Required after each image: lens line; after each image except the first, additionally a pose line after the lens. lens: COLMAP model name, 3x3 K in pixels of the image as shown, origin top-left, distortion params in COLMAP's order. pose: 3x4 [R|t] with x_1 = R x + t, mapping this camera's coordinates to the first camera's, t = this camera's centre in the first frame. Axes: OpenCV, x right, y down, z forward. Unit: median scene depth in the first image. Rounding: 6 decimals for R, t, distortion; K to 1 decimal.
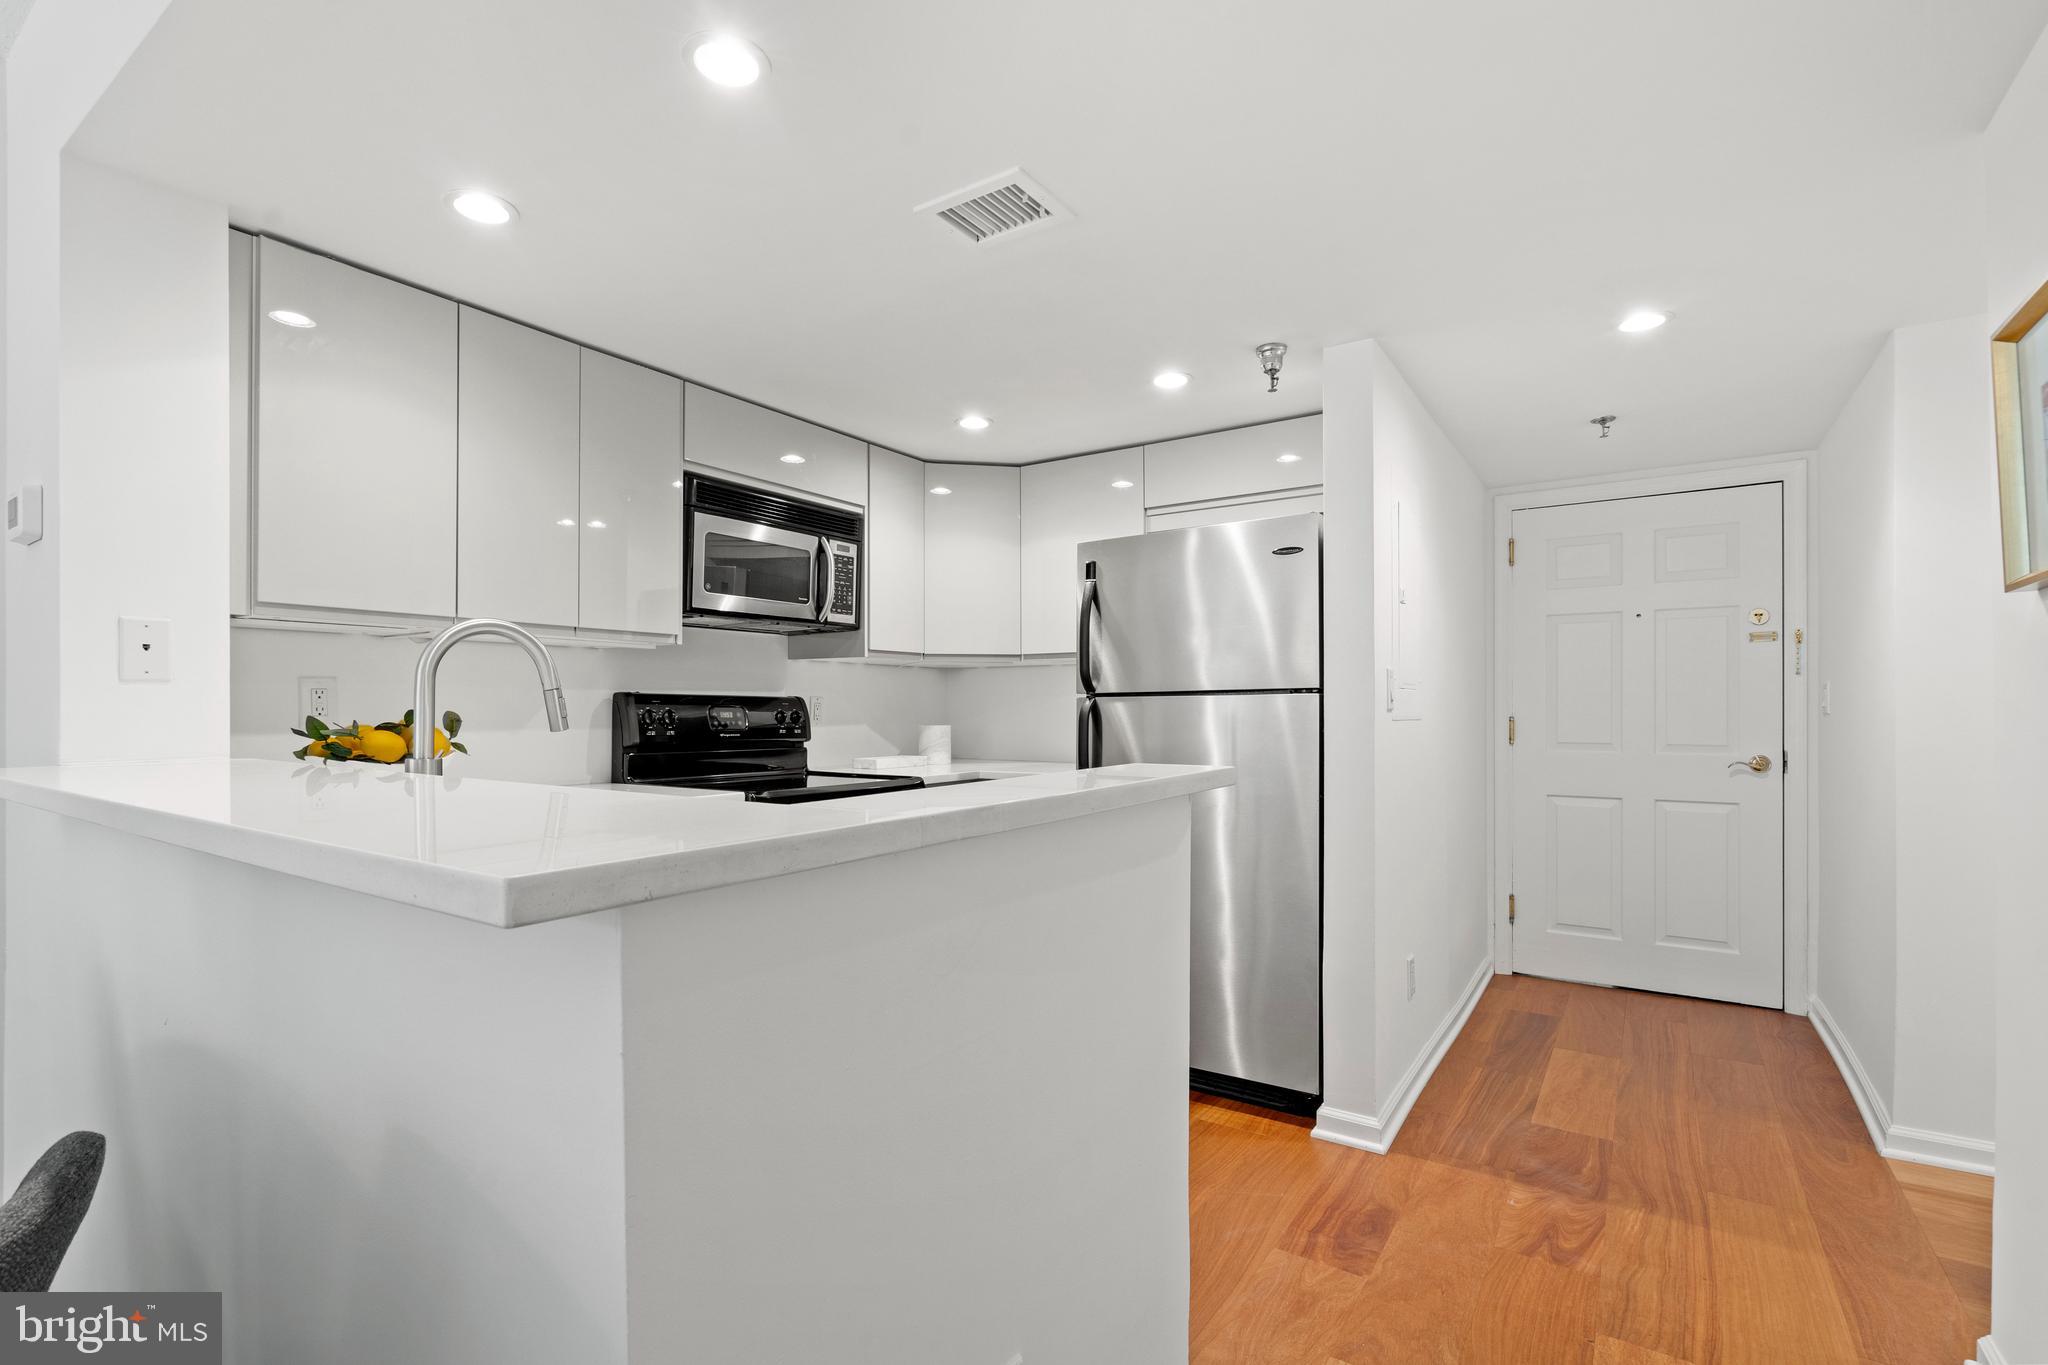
lens RADIAL K [[942.8, 0, 1020.0], [0, 942.8, 697.6], [0, 0, 1]] dist [-0.013277, 0.001331]
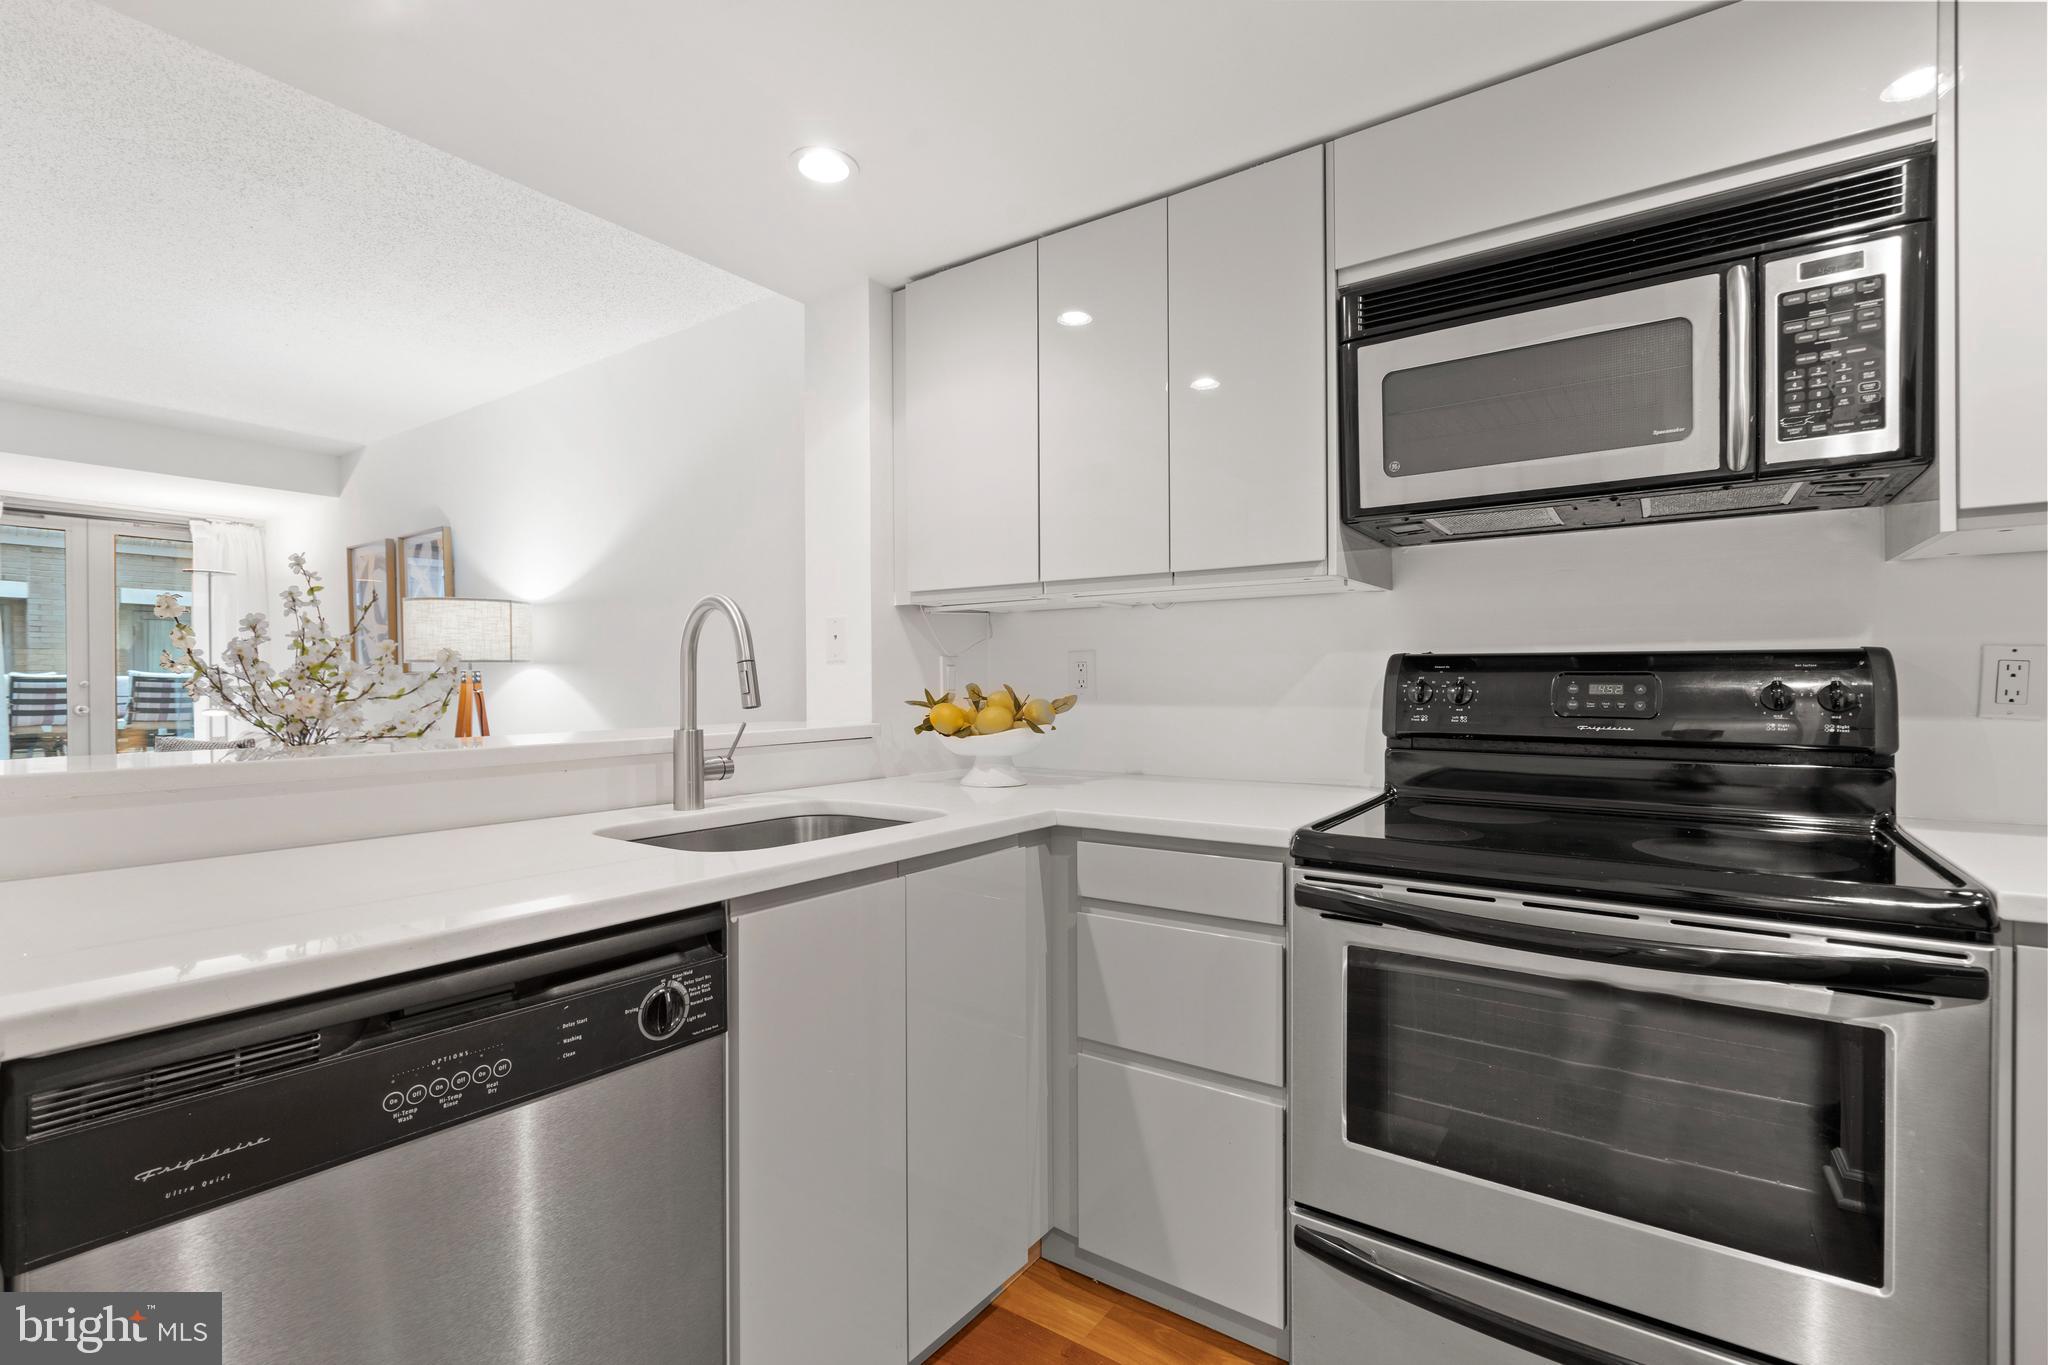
lens RADIAL K [[942.8, 0, 1020.9], [0, 942.8, 696.5], [0, 0, 1]] dist [-0.013277, 0.001331]
pose [[-0.039862, 0.004300, -0.999196, 0.234227], [0.013286, 0.999905, 0.003773, 0.016437], [0.999117, -0.013125, -0.039916, 0.738312]]
